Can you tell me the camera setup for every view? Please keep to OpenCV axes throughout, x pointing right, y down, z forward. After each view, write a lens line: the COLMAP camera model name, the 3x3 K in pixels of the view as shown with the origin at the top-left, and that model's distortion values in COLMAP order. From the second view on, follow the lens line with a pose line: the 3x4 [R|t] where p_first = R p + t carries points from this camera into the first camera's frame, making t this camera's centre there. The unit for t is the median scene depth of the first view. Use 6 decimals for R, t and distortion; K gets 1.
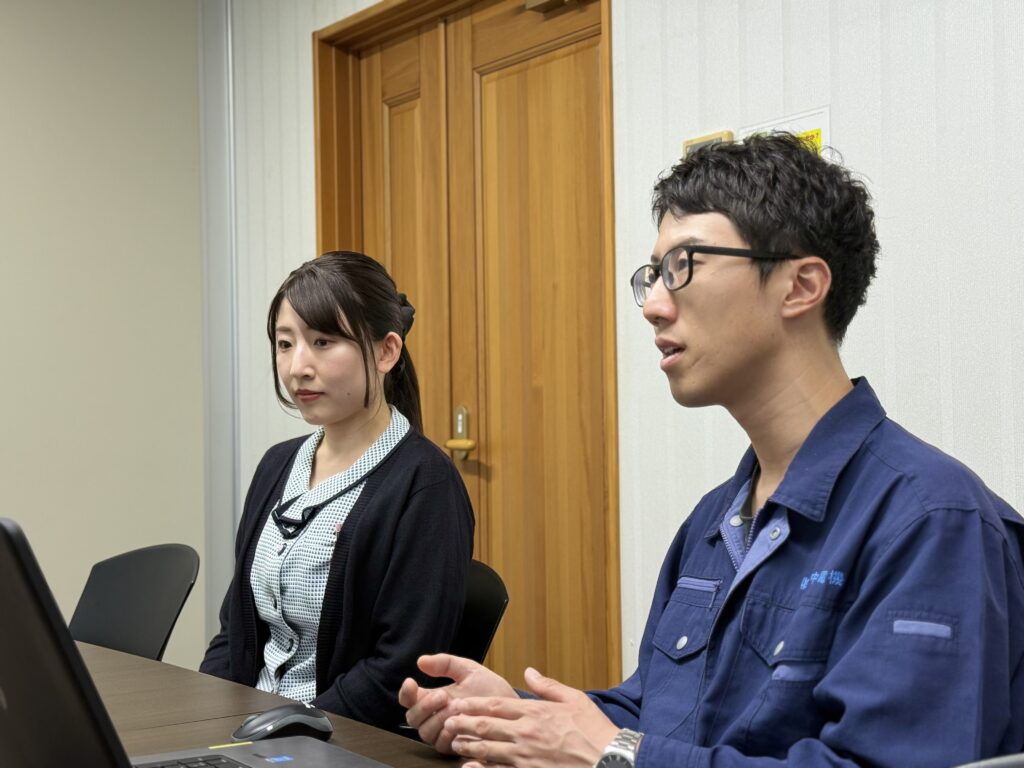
lens RADIAL K [[1427.2, 0, 507.5], [0, 1427.2, 381.4], [0, 0, 1]] dist [0.293087, 0.000000]
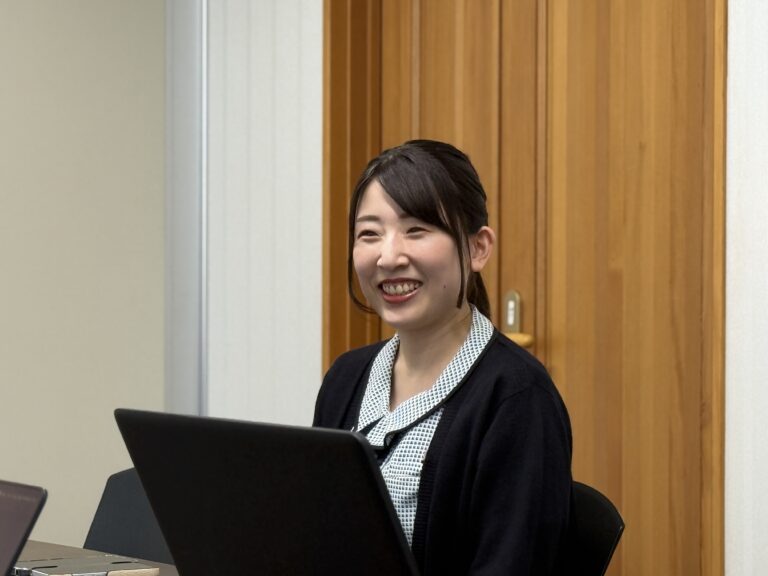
lens RADIAL K [[2295.5, 0, 384.2], [0, 2295.5, 293.2], [0, 0, 1]] dist [0.107953, 0.000000]
pose [[0.999901, 0.013067, 0.005203, -0.116211], [-0.013354, 0.998131, 0.059639, -0.059145], [-0.004414, -0.059702, 0.998206, -0.283832]]
